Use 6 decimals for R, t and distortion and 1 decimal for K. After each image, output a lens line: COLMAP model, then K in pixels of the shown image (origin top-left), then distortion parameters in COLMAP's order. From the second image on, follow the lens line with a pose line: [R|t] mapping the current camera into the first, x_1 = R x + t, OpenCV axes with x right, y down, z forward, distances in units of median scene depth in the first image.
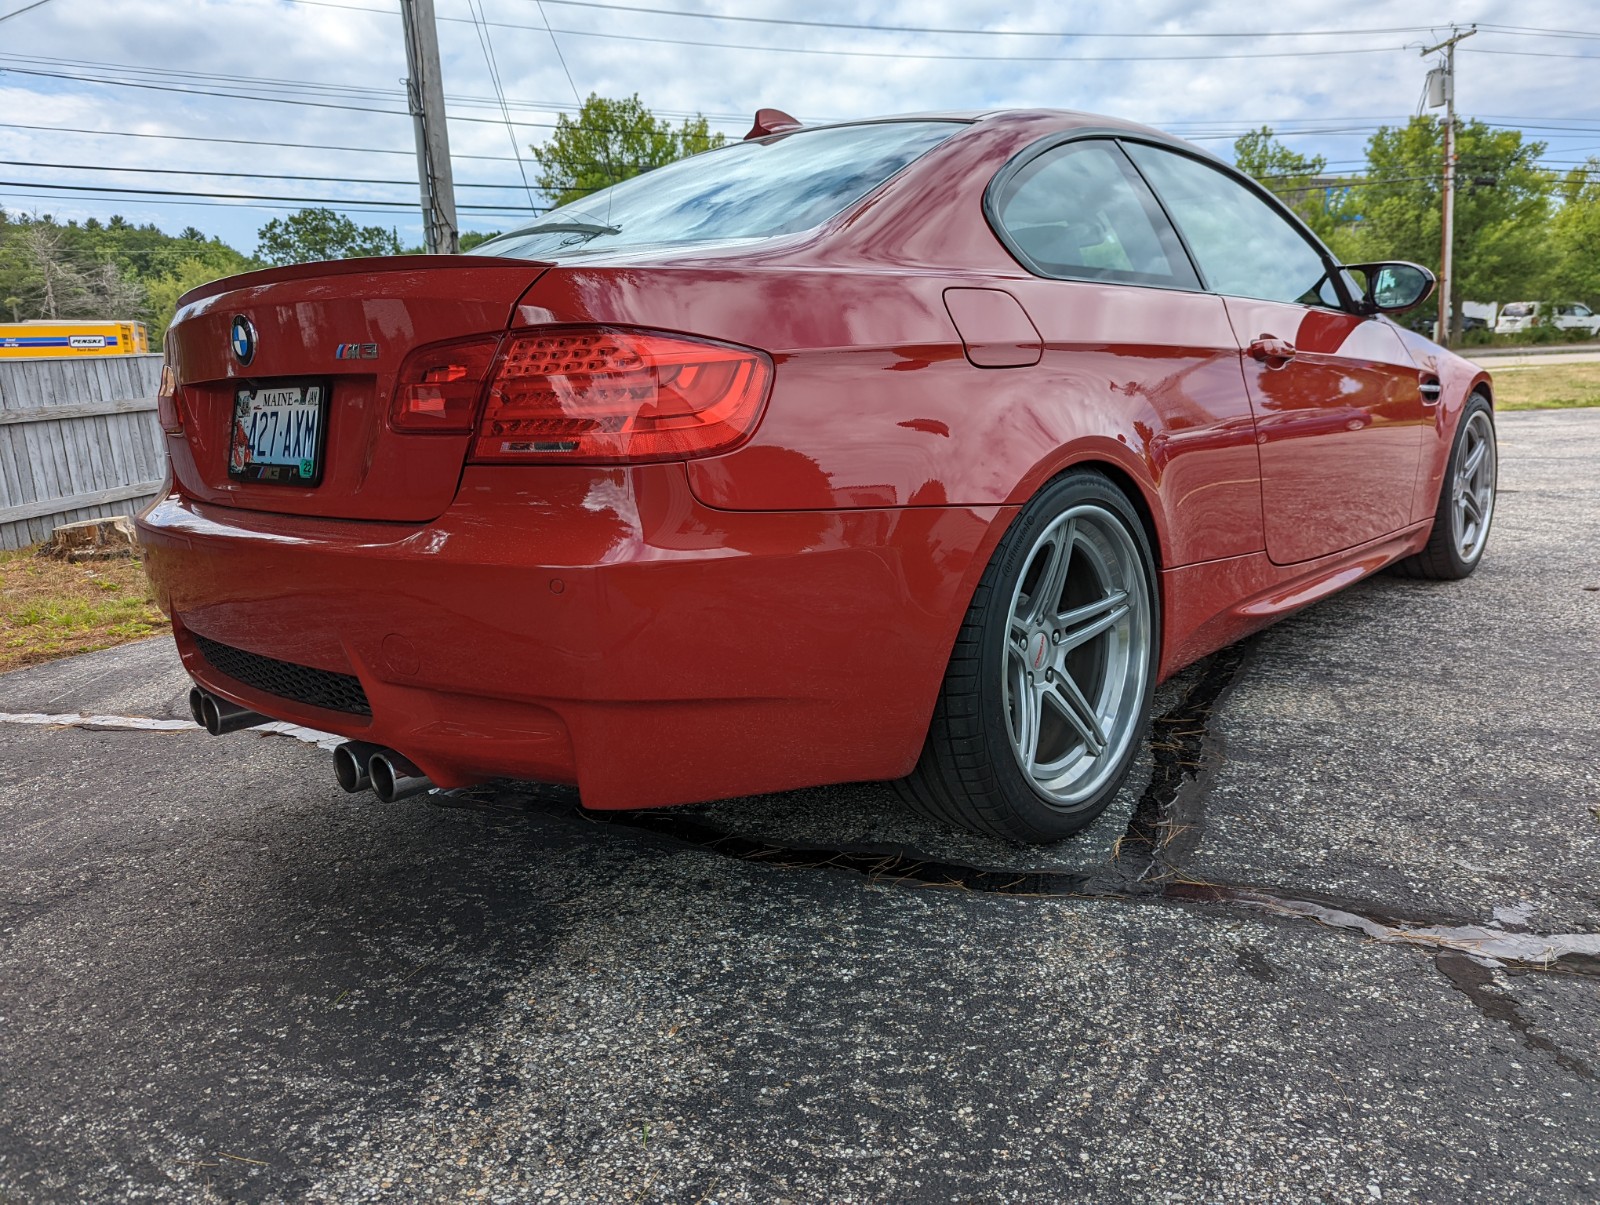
lens RADIAL K [[1145.1, 0, 801.9], [0, 1145.1, 600.8], [0, 0, 1]] dist [0.049803, -0.044042]
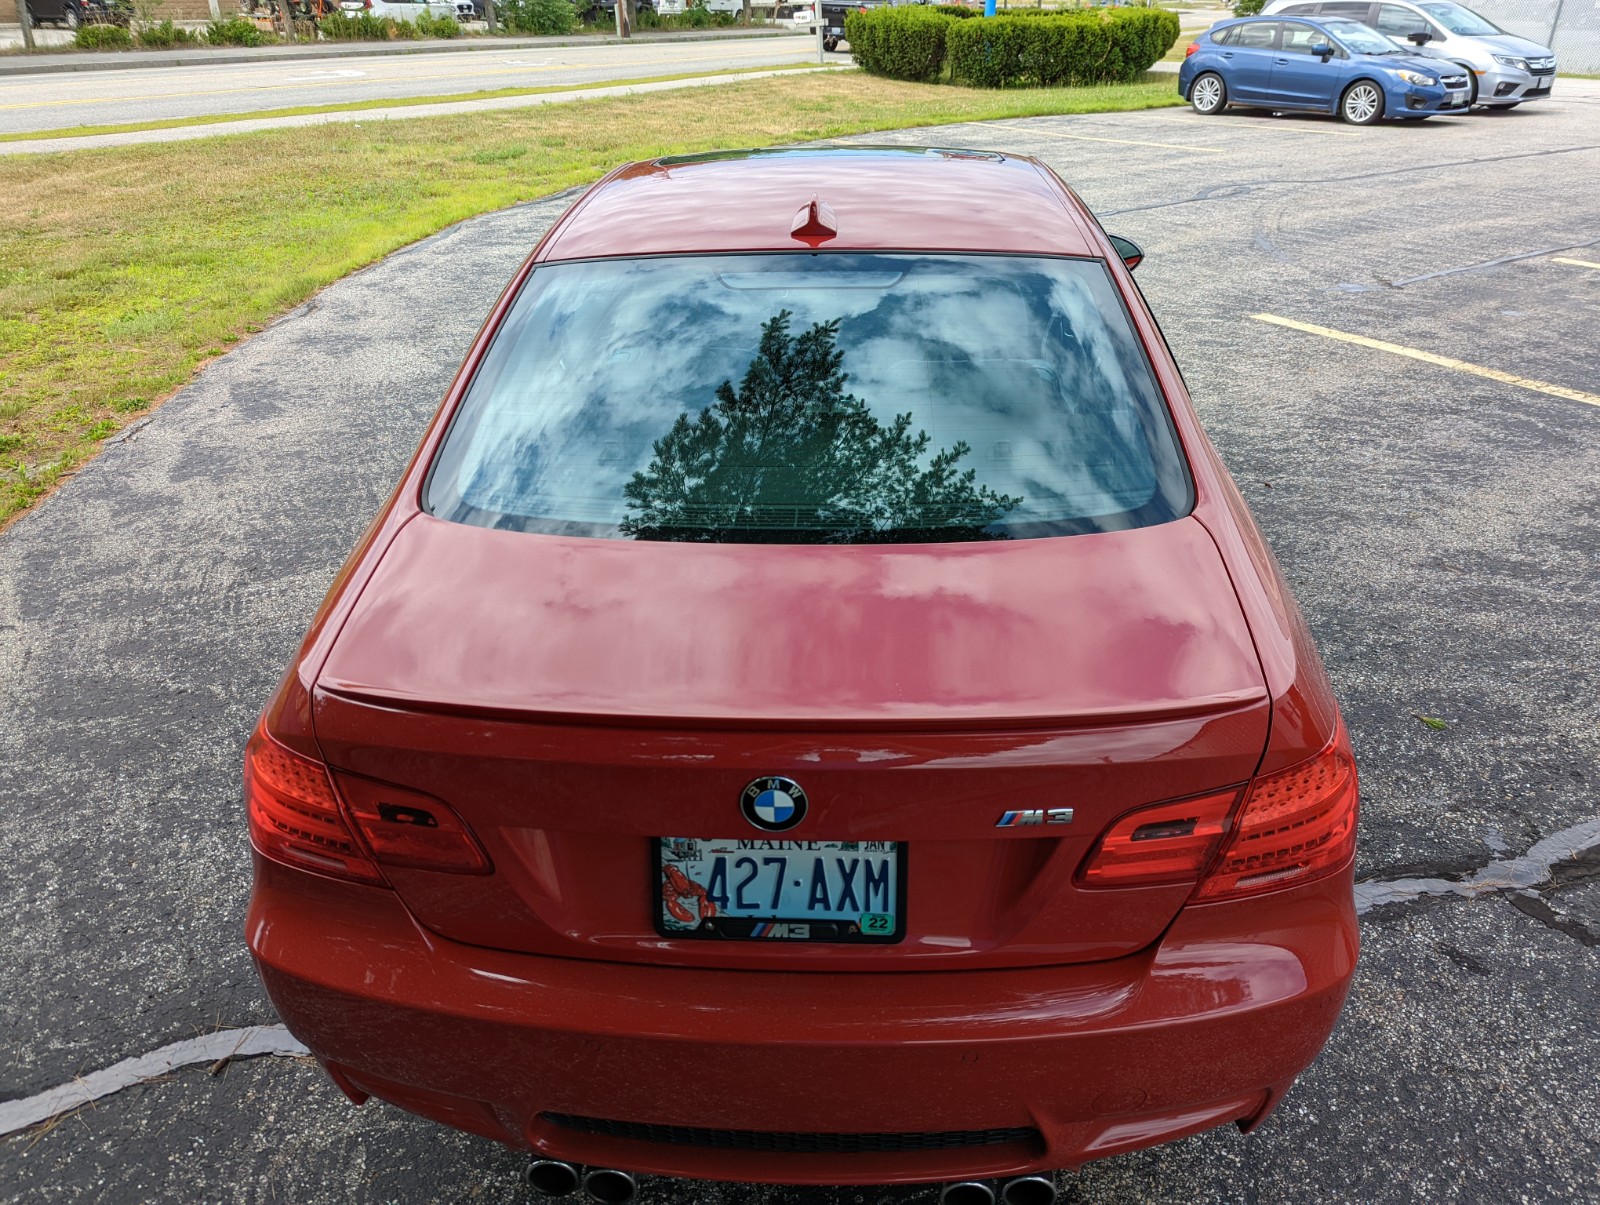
lens RADIAL K [[1145.1, 0, 800.1], [0, 1145.1, 605.4], [0, 0, 1]] dist [0.049803, -0.044042]
pose [[0.770254, -0.265803, 0.579705, -0.946707], [0.093837, 0.946346, 0.309233, -0.616270], [-0.630796, -0.183790, 0.753868, 0.518158]]
